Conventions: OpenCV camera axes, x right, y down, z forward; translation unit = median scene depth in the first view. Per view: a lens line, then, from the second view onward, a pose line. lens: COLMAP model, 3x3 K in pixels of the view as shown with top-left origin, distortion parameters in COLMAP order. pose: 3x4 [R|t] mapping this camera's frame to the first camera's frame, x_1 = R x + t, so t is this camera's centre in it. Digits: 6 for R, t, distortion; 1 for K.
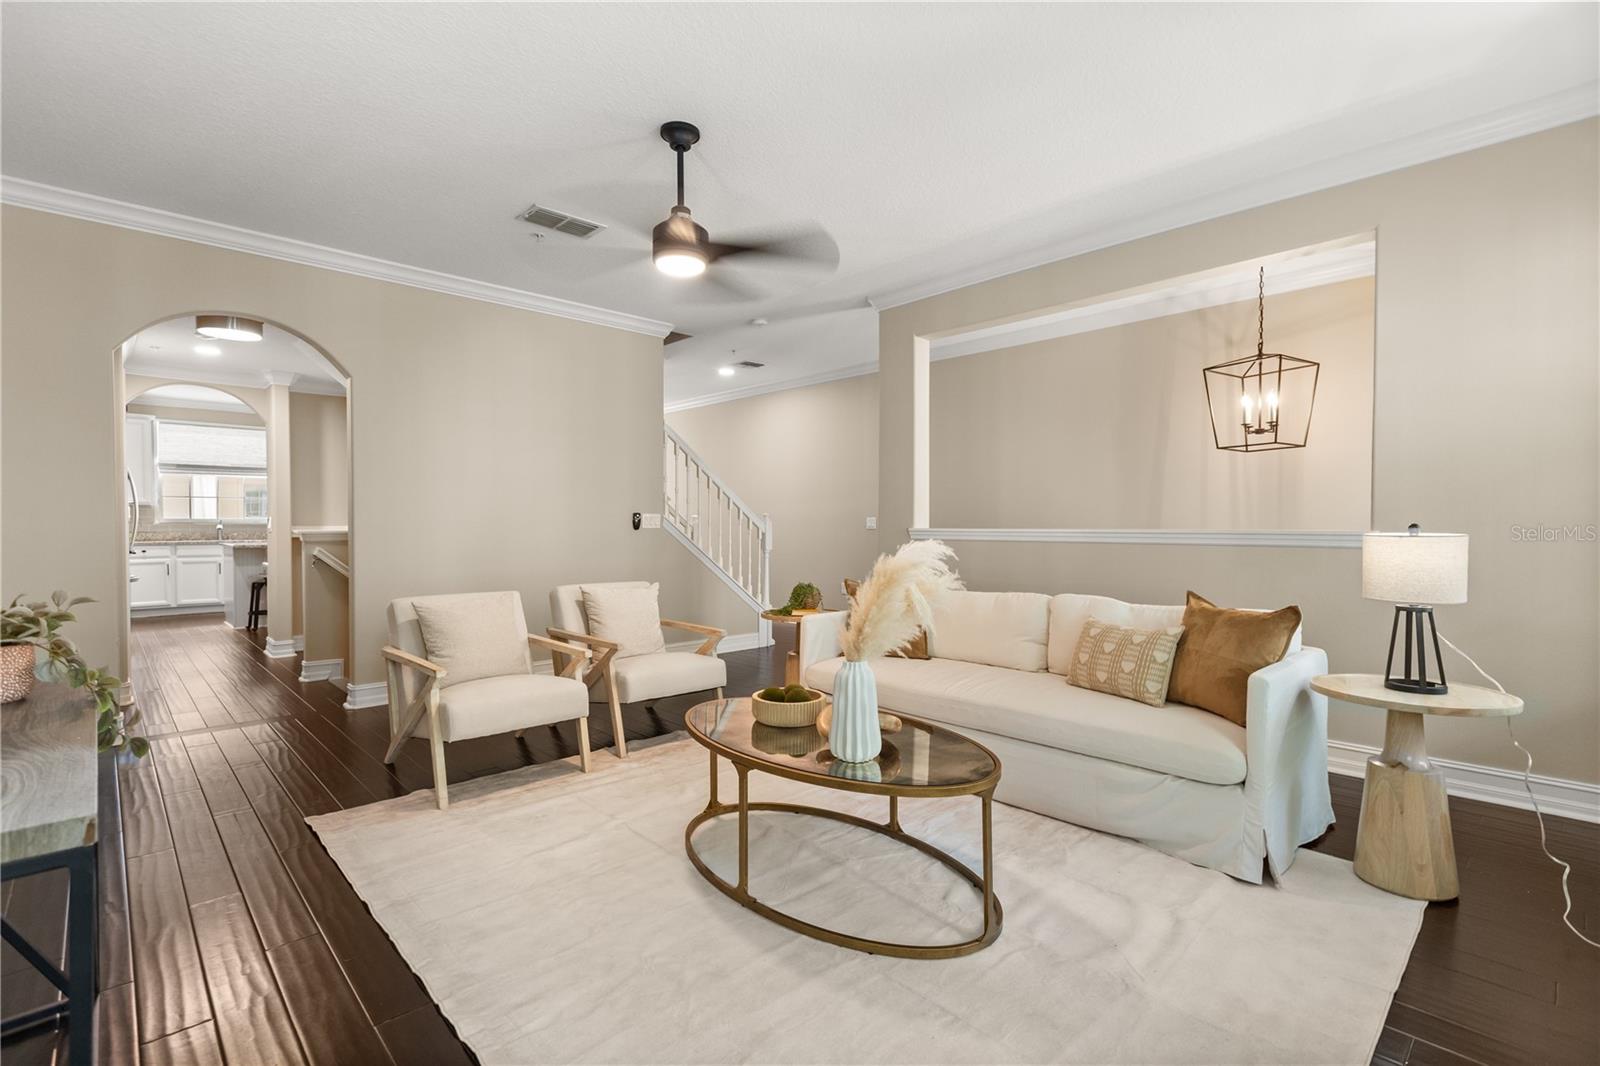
lens RADIAL K [[749.5, 0, 813.7], [0, 749.5, 539.4], [0, 0, 1]] dist [-0.002570, -0.000384]
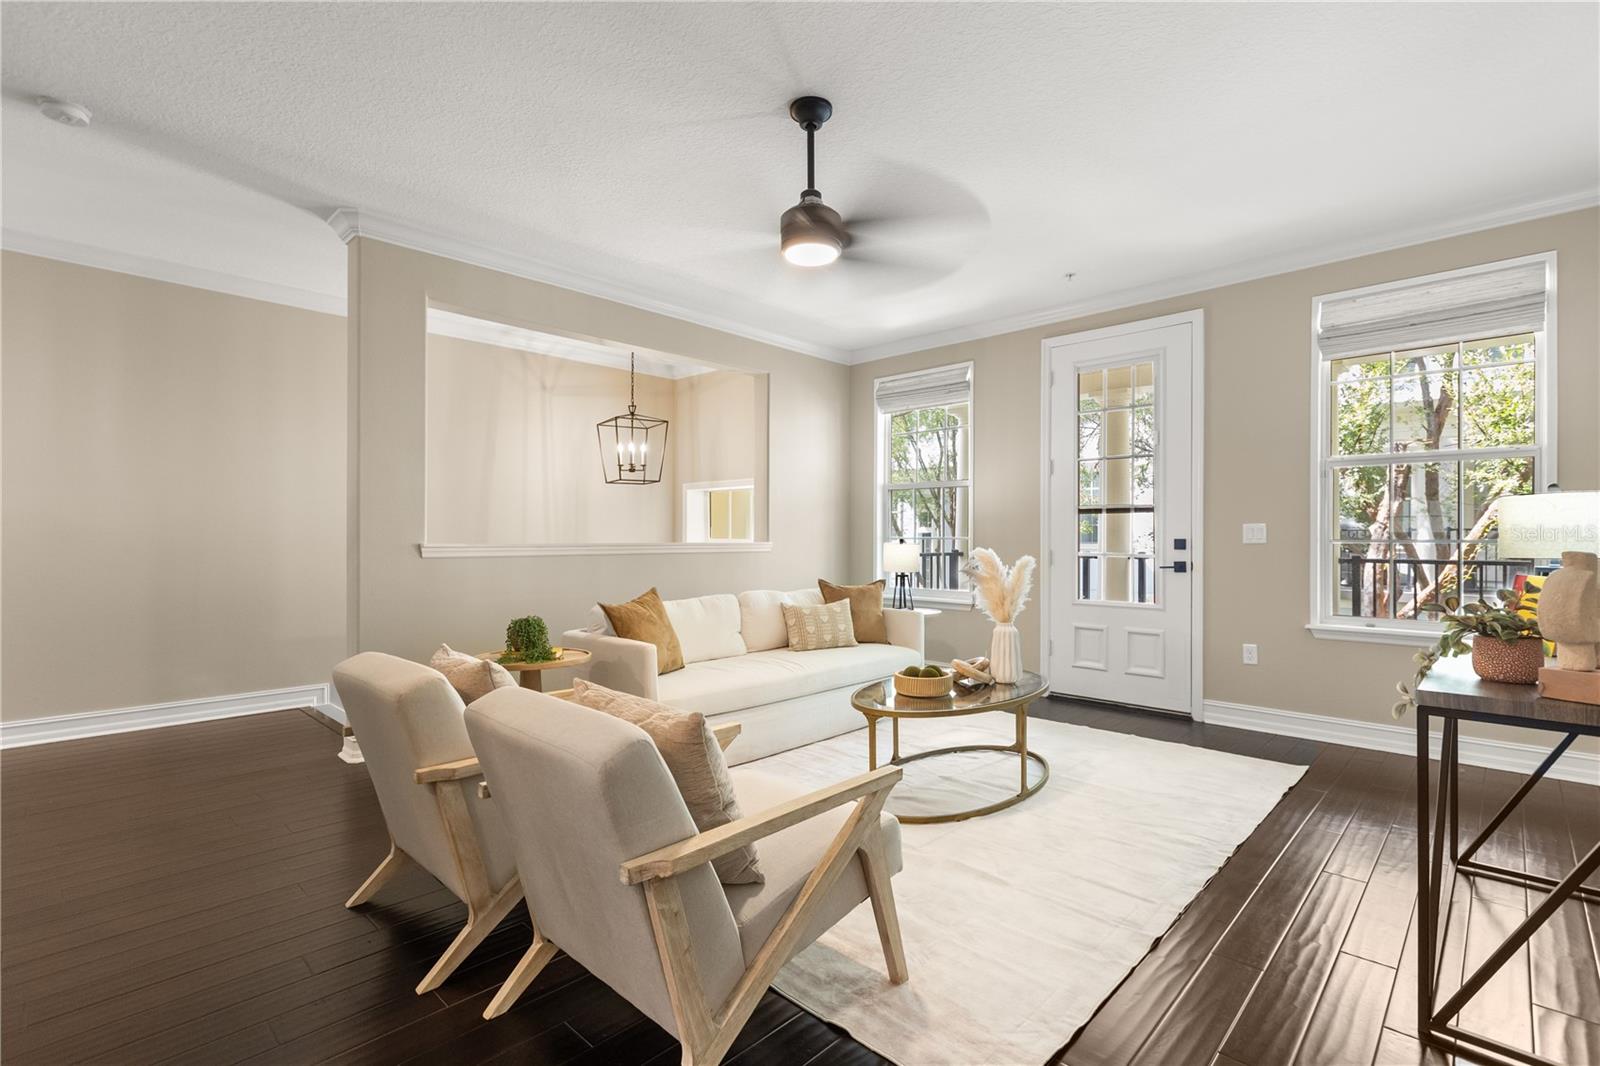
lens RADIAL K [[749.5, 0, 813.7], [0, 749.5, 539.4], [0, 0, 1]] dist [-0.002570, -0.000384]
pose [[-0.060398, -0.002238, 0.998172, -1.402810], [0.023025, 0.999728, 0.003635, -0.029688], [-0.997909, 0.023202, -0.060330, 1.366634]]
